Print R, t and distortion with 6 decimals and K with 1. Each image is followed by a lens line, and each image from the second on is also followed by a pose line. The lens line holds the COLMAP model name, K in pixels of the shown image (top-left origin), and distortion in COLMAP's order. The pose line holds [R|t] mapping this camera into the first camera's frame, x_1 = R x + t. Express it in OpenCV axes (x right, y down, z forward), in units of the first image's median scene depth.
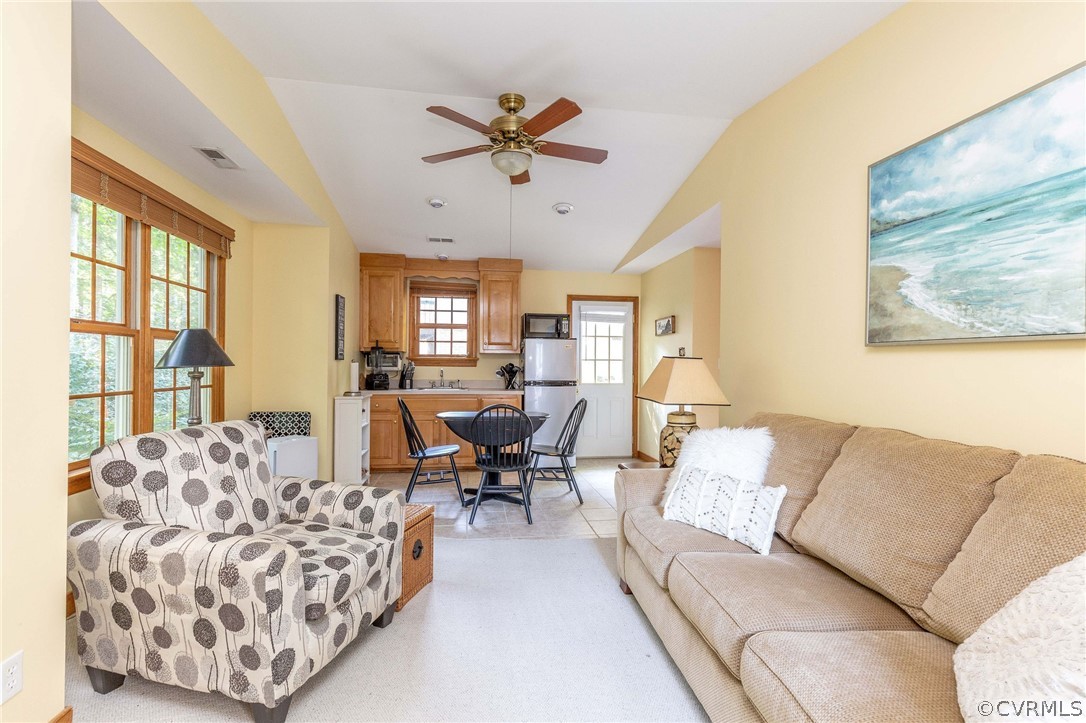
lens RADIAL K [[520.2, 0, 543.5], [0, 520.2, 363.1], [0, 0, 1]] dist [-0.003661, -0.000604]
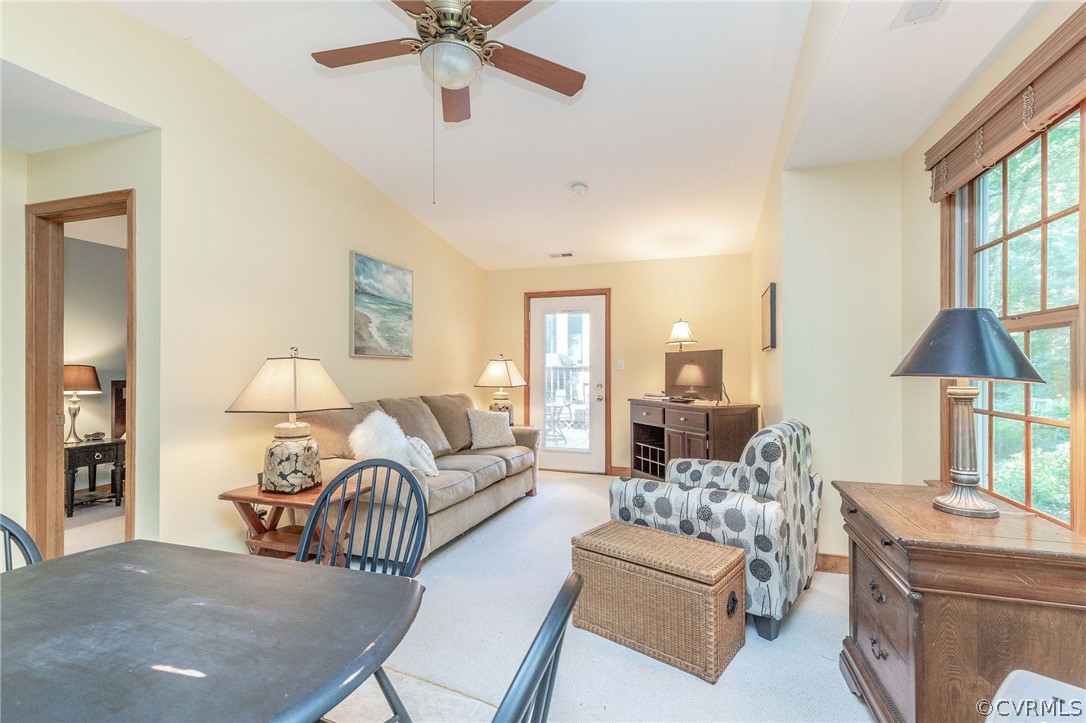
lens RADIAL K [[520.2, 0, 543.0], [0, 520.2, 365.7], [0, 0, 1]] dist [-0.003661, -0.000604]
pose [[-0.908805, 0.000530, 0.417220, -0.722954], [-0.001207, 0.999992, -0.003900, 0.005678], [-0.417219, -0.004048, -0.908797, 2.541952]]
